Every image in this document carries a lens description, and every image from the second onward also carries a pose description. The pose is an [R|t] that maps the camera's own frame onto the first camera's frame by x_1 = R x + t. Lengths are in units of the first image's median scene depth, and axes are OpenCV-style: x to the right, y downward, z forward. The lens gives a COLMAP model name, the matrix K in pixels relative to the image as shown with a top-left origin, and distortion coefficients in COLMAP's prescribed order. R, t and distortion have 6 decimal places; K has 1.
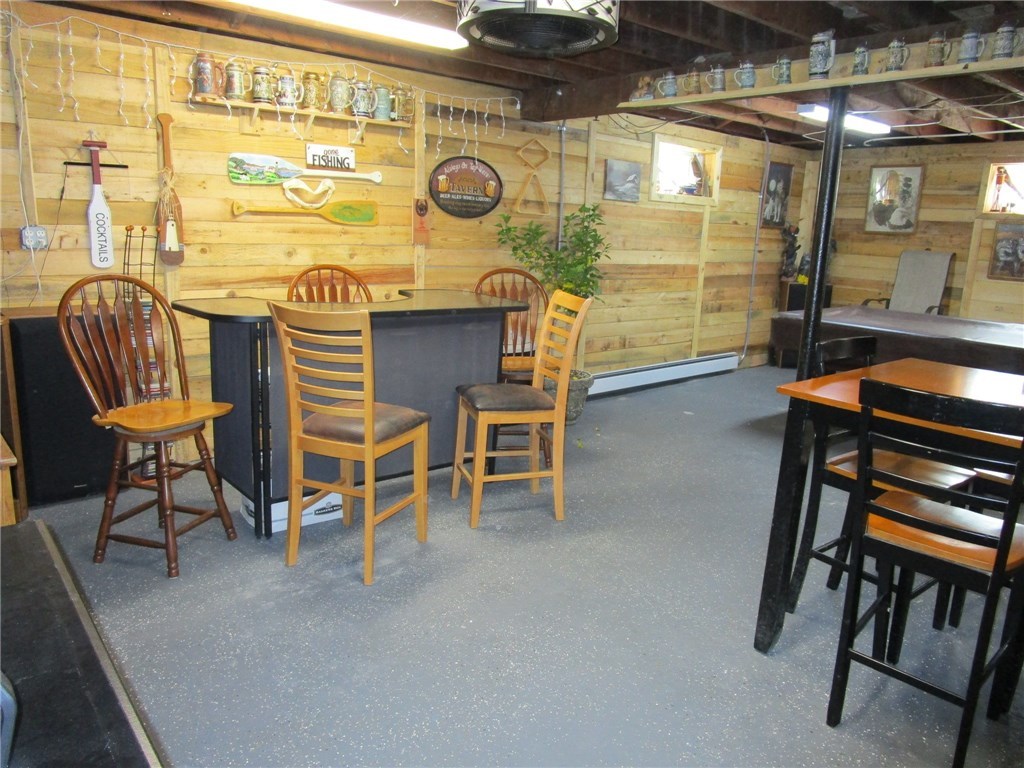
lens RADIAL K [[730.9, 0, 512.0], [0, 730.9, 384.0], [0, 0, 1]] dist [-0.026534, 0.007204]
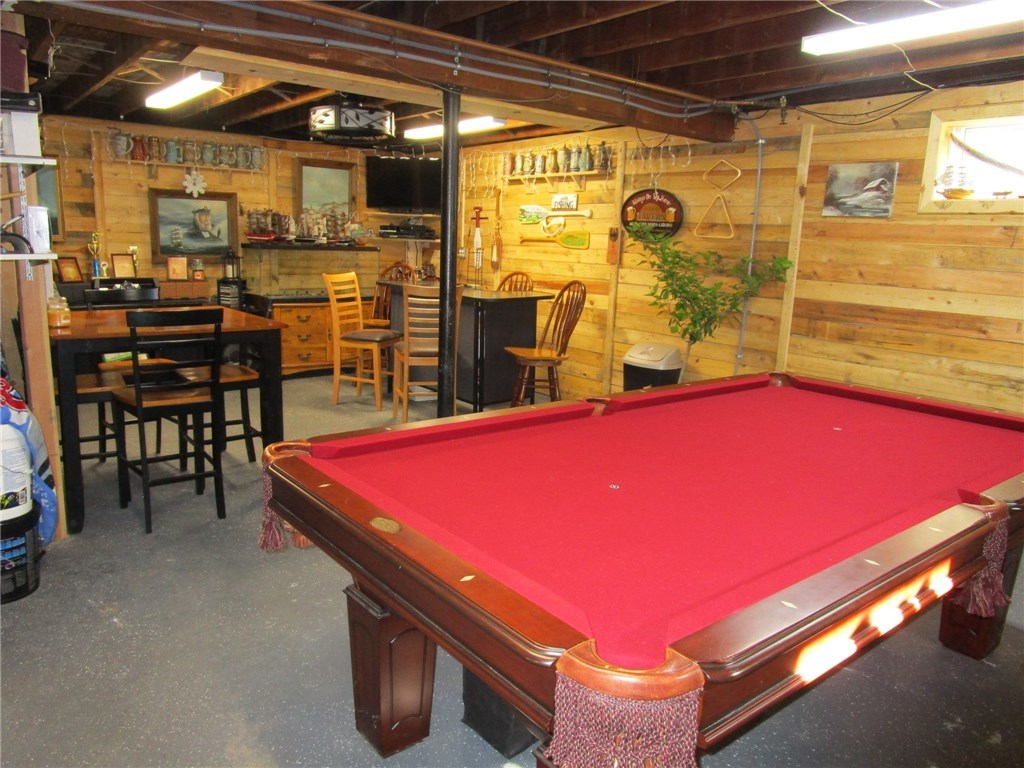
lens RADIAL K [[730.9, 0, 512.0], [0, 730.9, 384.0], [0, 0, 1]] dist [-0.026534, 0.007204]
pose [[-0.030204, 0.155038, -0.987447, 1.134263], [-0.247865, 0.955879, 0.157664, -0.149303], [0.968324, 0.249516, 0.009557, 0.873216]]
